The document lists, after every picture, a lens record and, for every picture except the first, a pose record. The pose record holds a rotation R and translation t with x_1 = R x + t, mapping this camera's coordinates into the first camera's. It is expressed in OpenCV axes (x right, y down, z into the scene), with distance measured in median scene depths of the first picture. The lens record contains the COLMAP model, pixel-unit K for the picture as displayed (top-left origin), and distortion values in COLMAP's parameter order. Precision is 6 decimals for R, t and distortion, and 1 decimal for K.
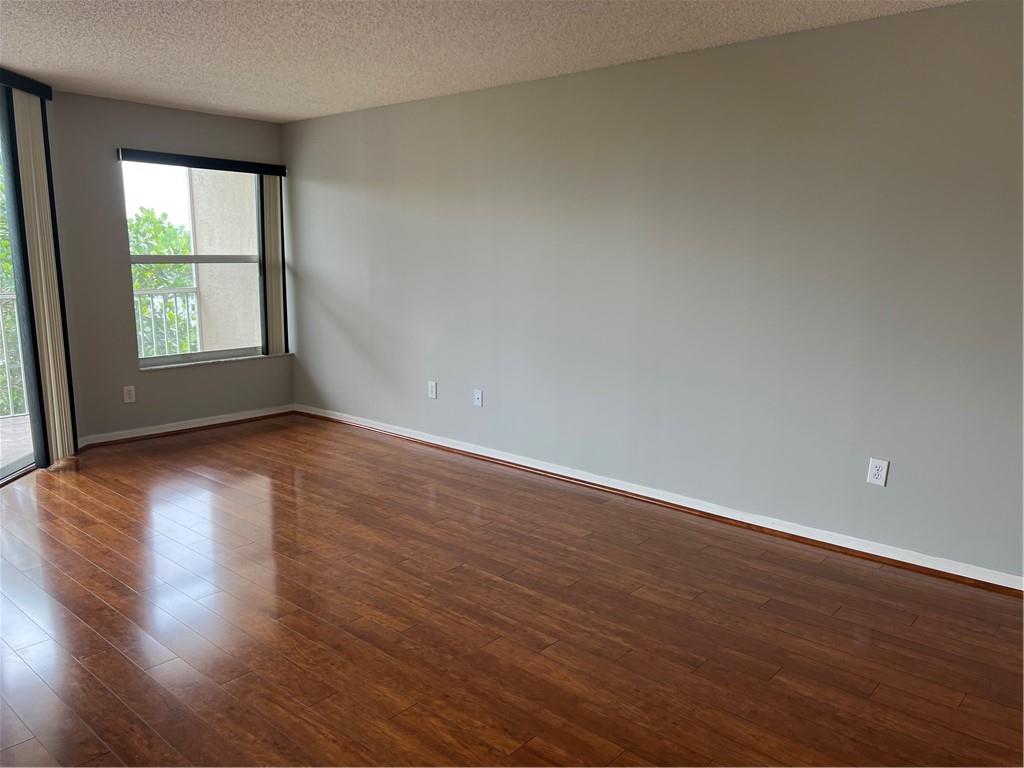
lens RADIAL K [[770.4, 0, 508.7], [0, 770.4, 385.5], [0, 0, 1]] dist [0.054300, -0.053724]
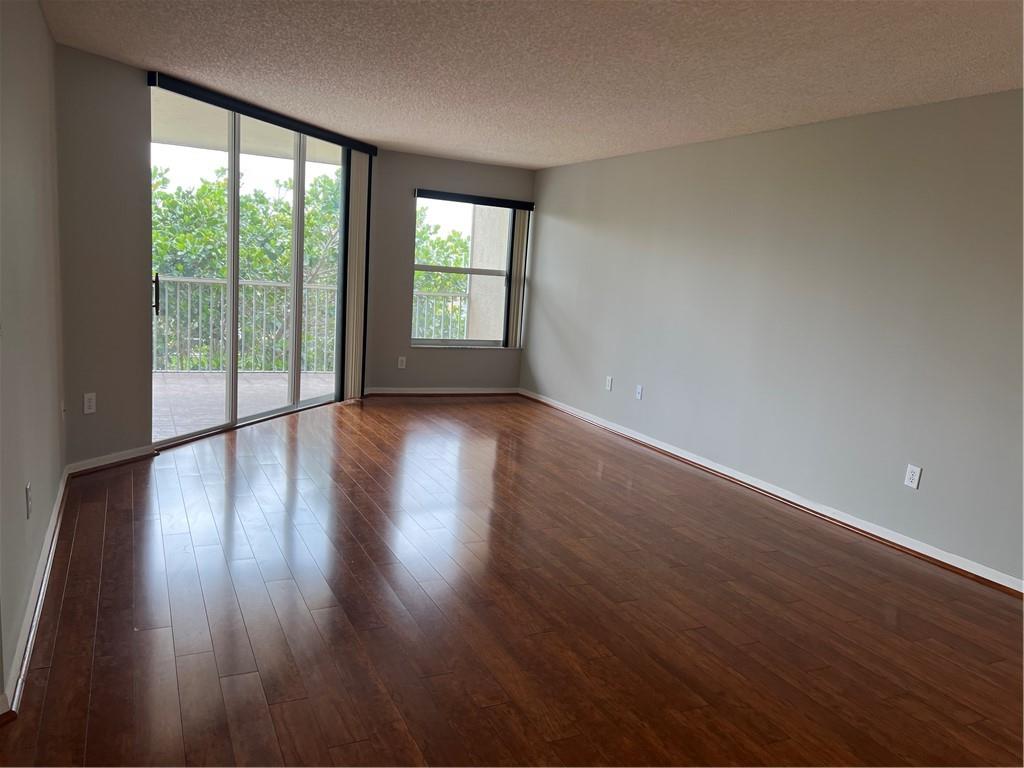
lens RADIAL K [[770.4, 0, 507.7], [0, 770.4, 392.4], [0, 0, 1]] dist [0.054300, -0.053724]
pose [[0.919334, 0.119014, -0.375048, 0.231502], [-0.129240, 0.991611, -0.002130, 0.045664], [0.371648, 0.050430, 0.927003, -0.230345]]
